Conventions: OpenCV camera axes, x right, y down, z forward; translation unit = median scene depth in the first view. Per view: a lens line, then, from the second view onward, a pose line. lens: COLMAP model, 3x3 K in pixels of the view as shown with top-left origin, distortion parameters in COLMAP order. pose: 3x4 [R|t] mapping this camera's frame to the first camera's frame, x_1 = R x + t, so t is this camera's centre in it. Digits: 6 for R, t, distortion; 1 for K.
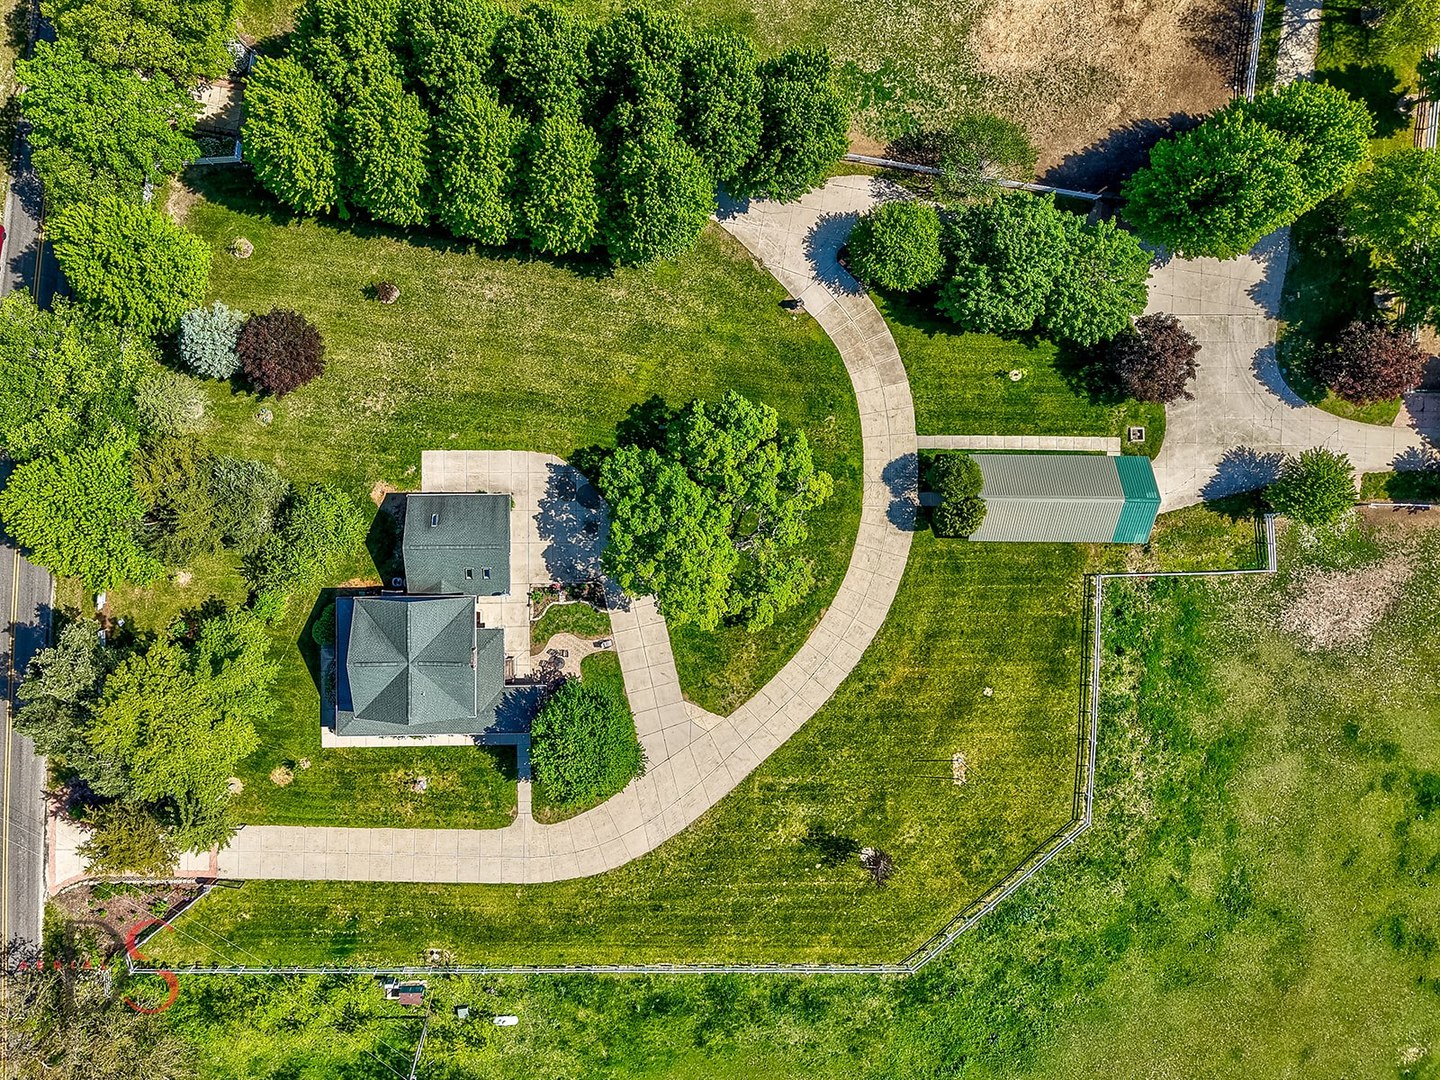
lens RADIAL K [[967.8, 0, 720.0], [0, 967.8, 540.0], [0, 0, 1]] dist [0.025071, -0.004607]
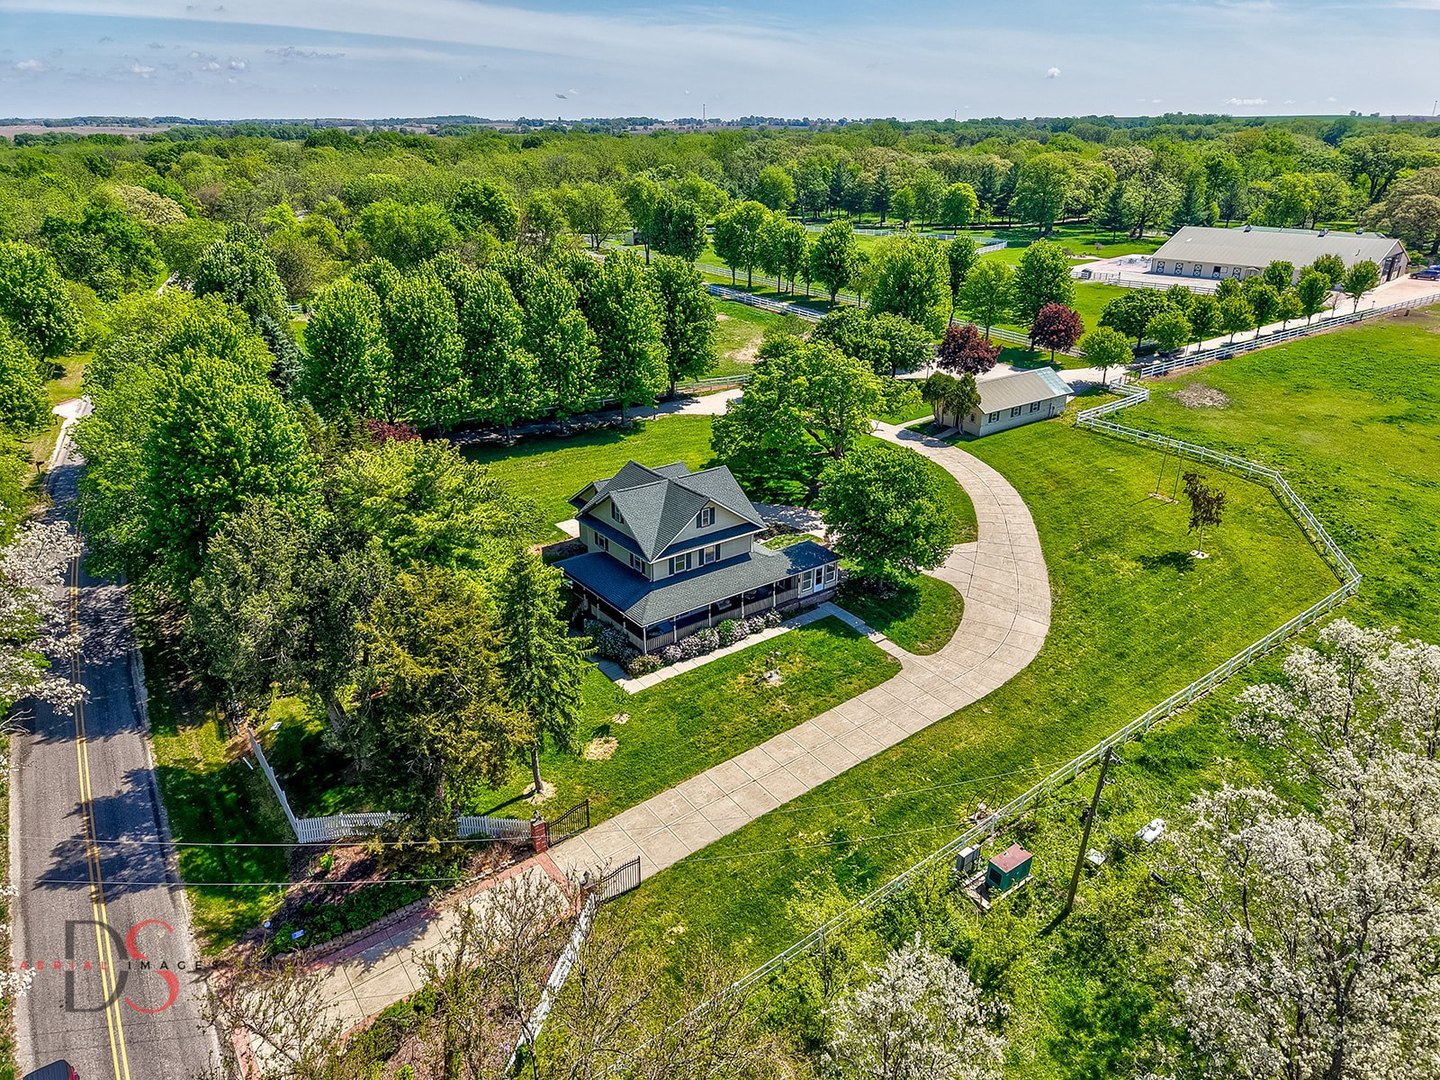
lens RADIAL K [[967.8, 0, 720.0], [0, 967.8, 540.0], [0, 0, 1]] dist [0.025071, -0.004607]
pose [[0.794376, -0.254722, 0.551439, -0.705424], [0.607285, 0.313386, -0.730065, 0.715097], [0.013150, 0.914826, 0.403634, 0.616774]]
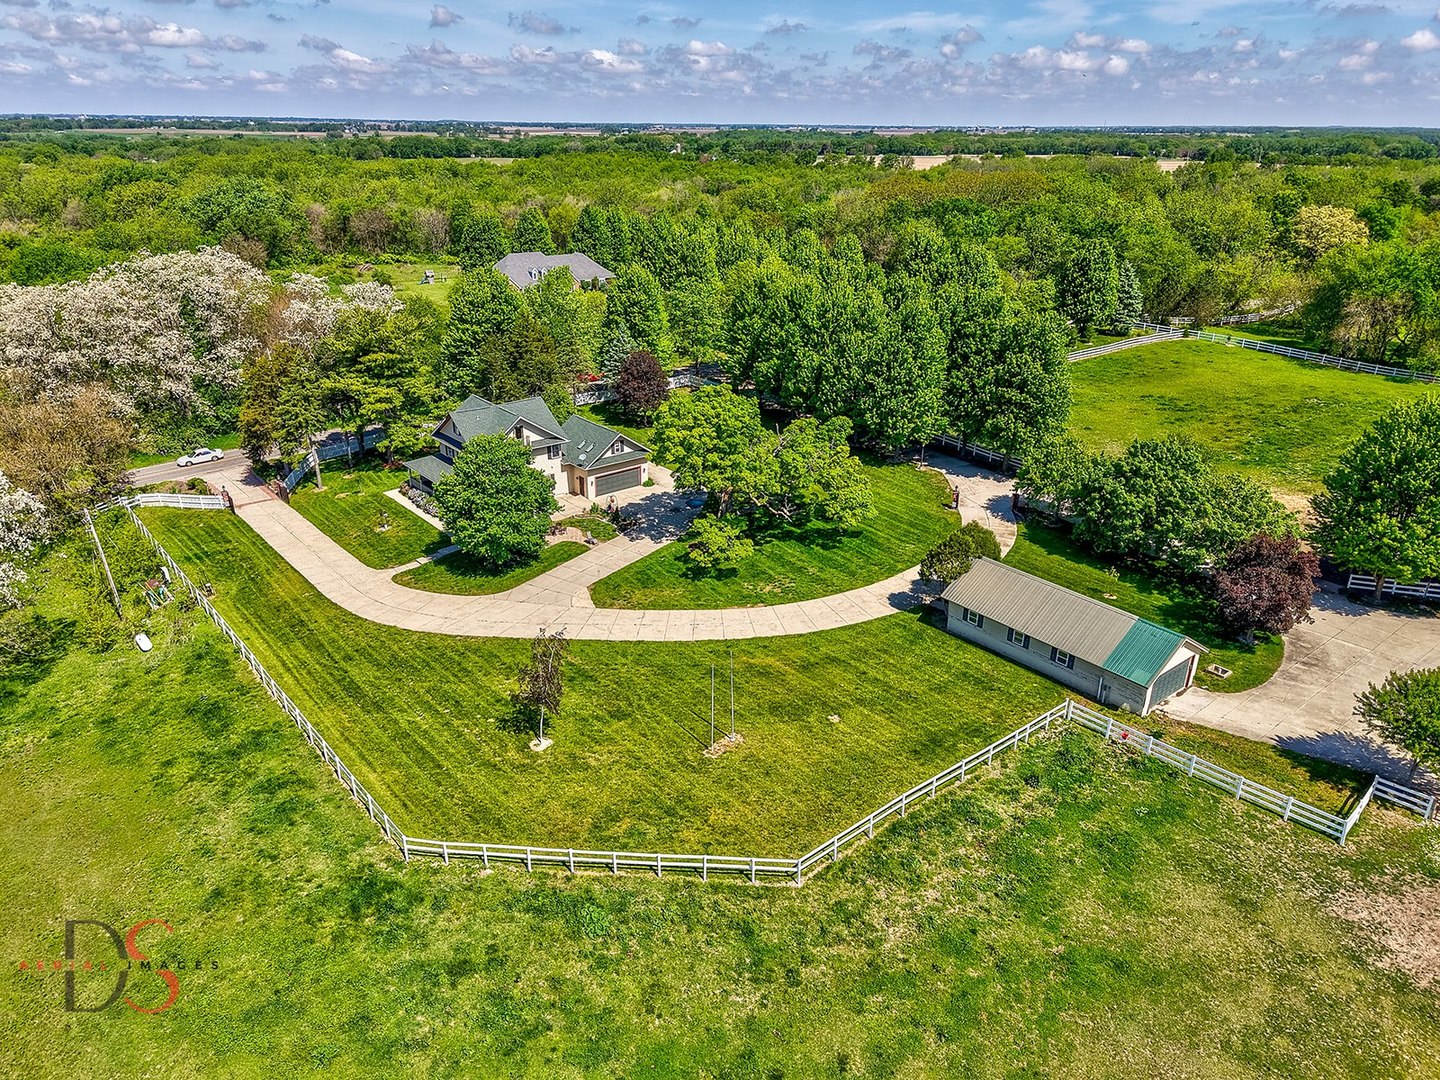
lens RADIAL K [[967.8, 0, 720.0], [0, 967.8, 540.0], [0, 0, 1]] dist [0.025071, -0.004607]
pose [[0.642212, 0.286148, -0.711114, 0.678988], [-0.766496, 0.248023, -0.592426, 0.597698], [0.006851, 0.925529, 0.378615, 0.613495]]
